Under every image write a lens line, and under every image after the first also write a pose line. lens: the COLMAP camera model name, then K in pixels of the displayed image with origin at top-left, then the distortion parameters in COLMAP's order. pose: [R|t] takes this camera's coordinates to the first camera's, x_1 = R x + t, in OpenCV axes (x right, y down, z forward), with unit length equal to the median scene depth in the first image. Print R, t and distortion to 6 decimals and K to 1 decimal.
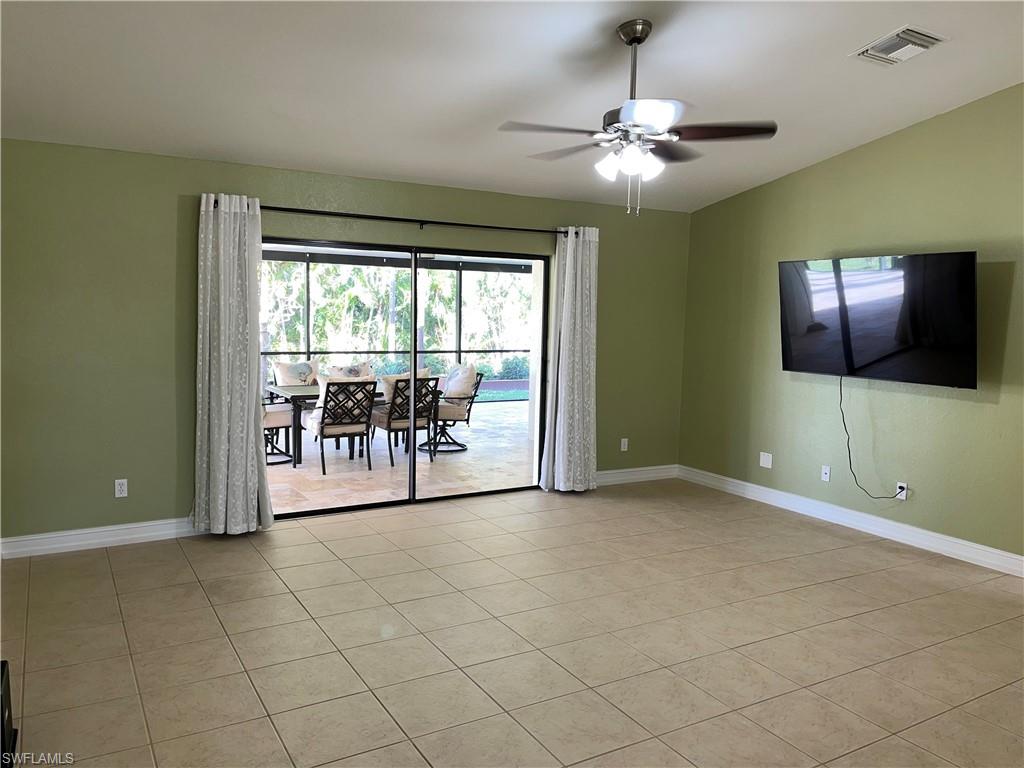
lens RADIAL K [[780.4, 0, 512.5], [0, 780.4, 387.9], [0, 0, 1]] dist [0.068209, -0.100070]
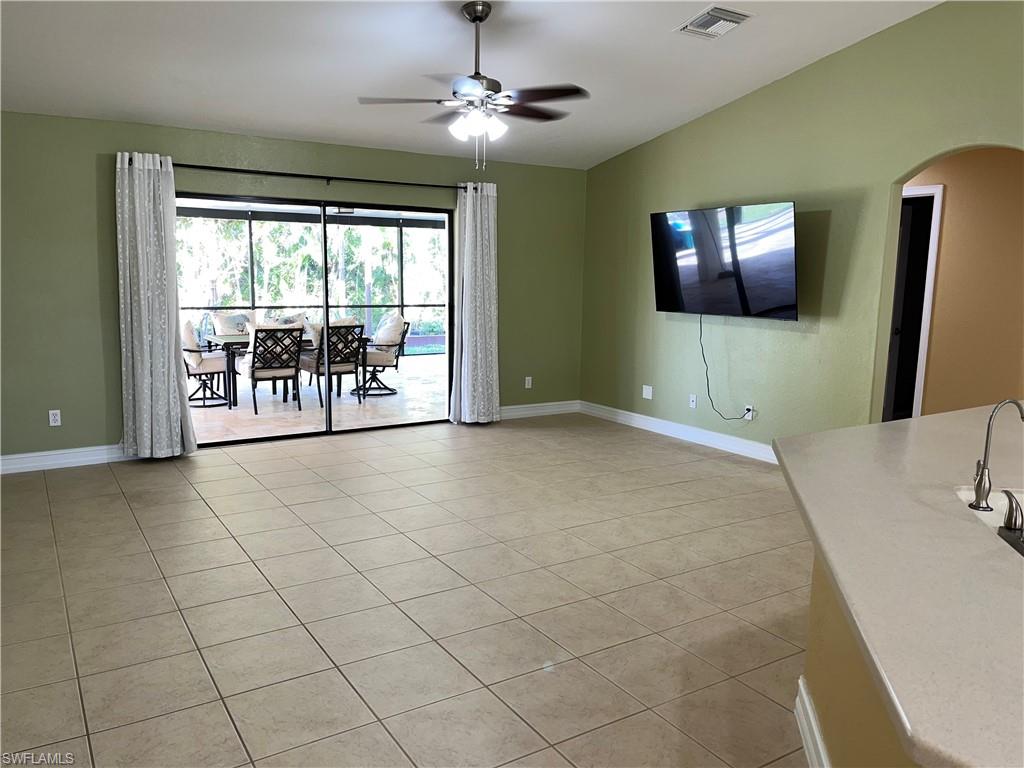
lens RADIAL K [[784.4, 0, 517.2], [0, 784.4, 387.7], [0, 0, 1]] dist [0.058896, -0.062819]
pose [[0.999355, -0.013810, 0.033147, 0.107007], [0.012243, 0.998819, 0.047027, 0.032940], [-0.033757, -0.046591, 0.998343, -0.128585]]
